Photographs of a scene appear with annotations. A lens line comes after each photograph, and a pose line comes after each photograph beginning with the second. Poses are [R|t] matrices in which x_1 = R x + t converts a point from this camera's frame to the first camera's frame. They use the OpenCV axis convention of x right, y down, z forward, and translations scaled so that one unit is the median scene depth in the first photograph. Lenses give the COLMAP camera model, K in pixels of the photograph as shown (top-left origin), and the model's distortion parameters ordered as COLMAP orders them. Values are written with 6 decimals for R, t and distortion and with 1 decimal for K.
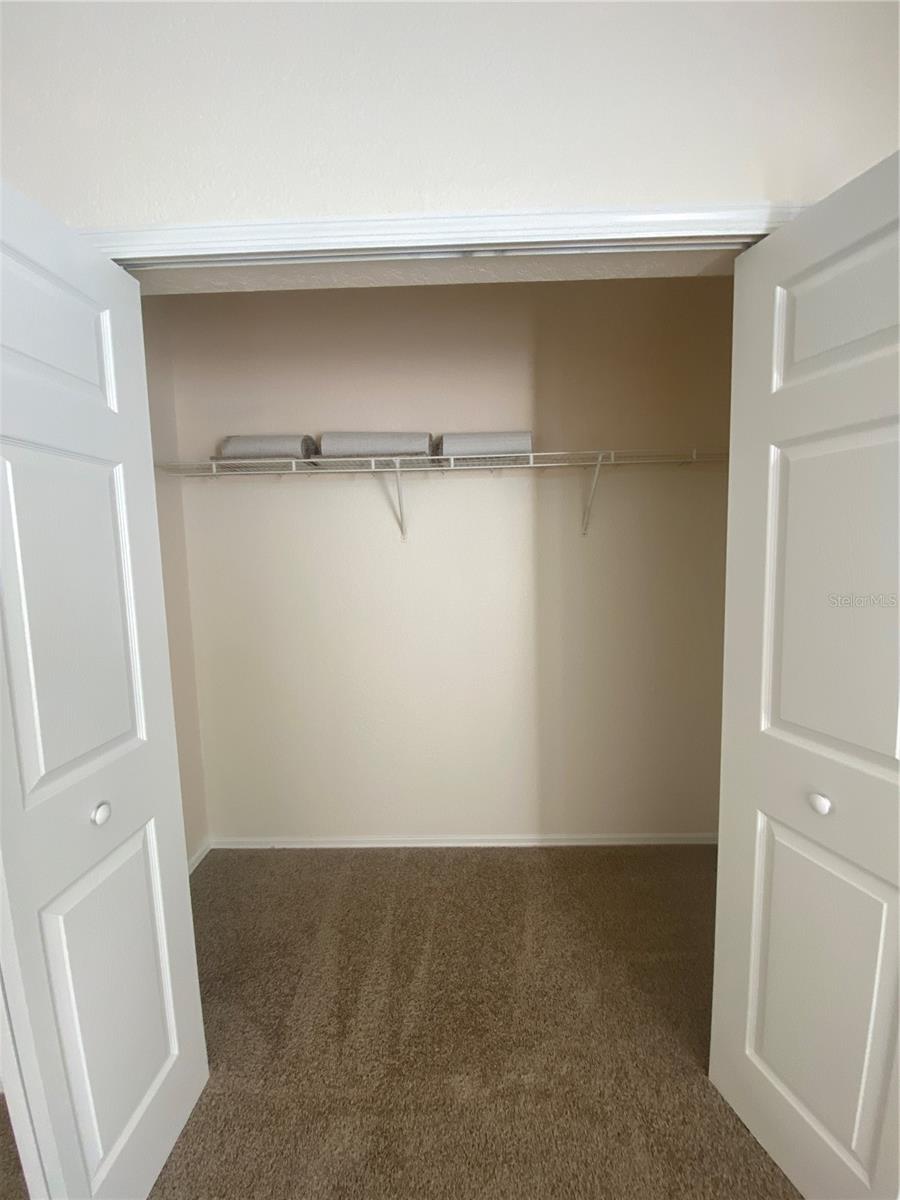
lens RADIAL K [[488.6, 0, 438.8], [0, 488.6, 604.5], [0, 0, 1]] dist [0.002186, -0.013008]
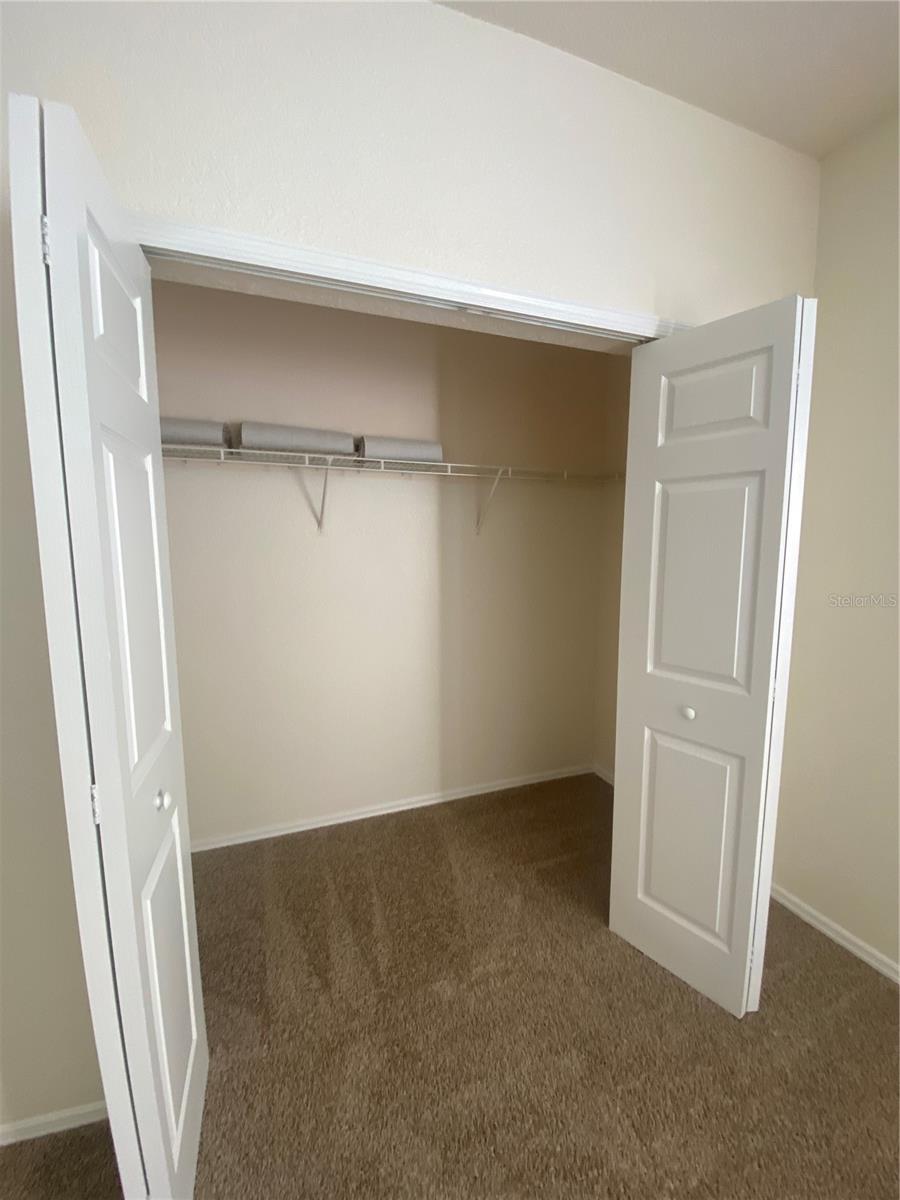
lens RADIAL K [[488.6, 0, 442.4], [0, 488.6, 606.7], [0, 0, 1]] dist [0.002186, -0.013008]
pose [[0.925931, -0.024289, 0.376912, -0.328554], [0.017572, 0.999620, 0.021251, 0.010239], [-0.377284, -0.013054, 0.926005, -0.098417]]
